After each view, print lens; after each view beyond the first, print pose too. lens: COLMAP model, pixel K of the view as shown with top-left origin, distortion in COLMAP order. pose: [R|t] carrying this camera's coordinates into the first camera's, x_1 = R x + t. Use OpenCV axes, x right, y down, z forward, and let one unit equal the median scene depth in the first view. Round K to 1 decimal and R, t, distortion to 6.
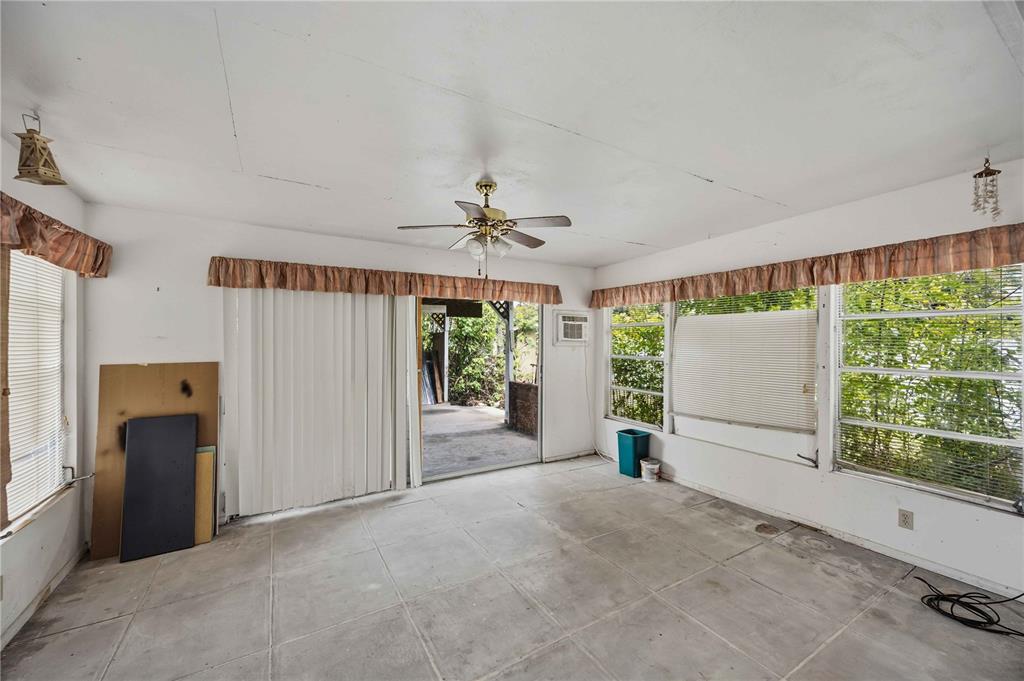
lens RADIAL K [[400.6, 0, 514.0], [0, 400.6, 341.5], [0, 0, 1]] dist [-0.002042, 0.000371]
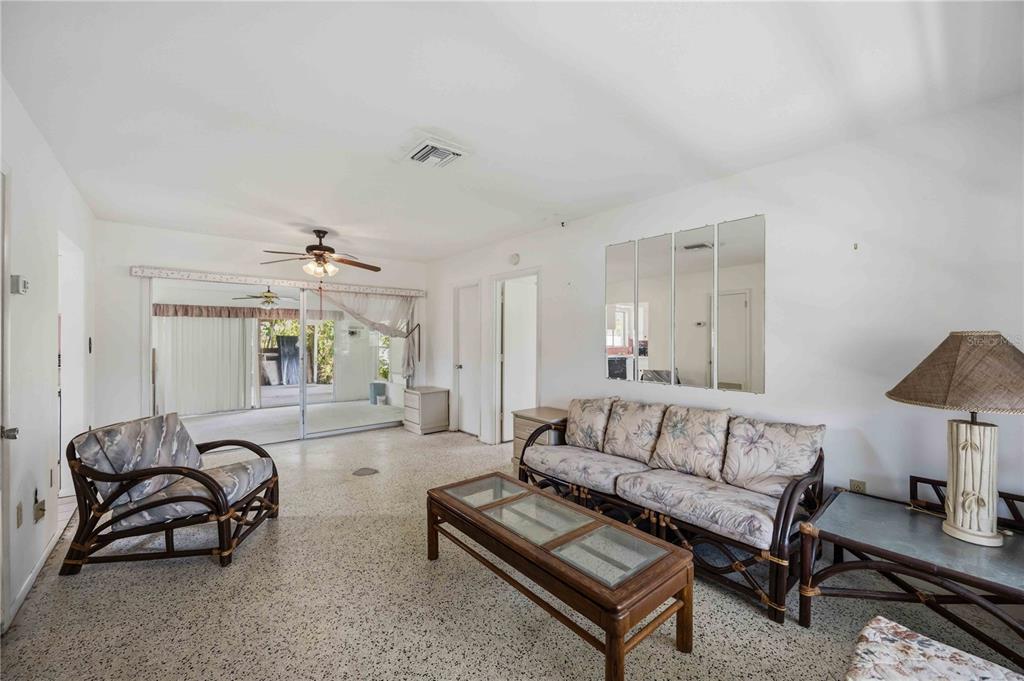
lens RADIAL K [[400.6, 0, 515.4], [0, 400.6, 342.8], [0, 0, 1]] dist [-0.002042, 0.000371]
pose [[0.982642, 0.000719, 0.185510, 0.848071], [-0.002913, 0.999929, 0.011559, -0.012572], [-0.185489, -0.011899, 0.982574, -1.601031]]
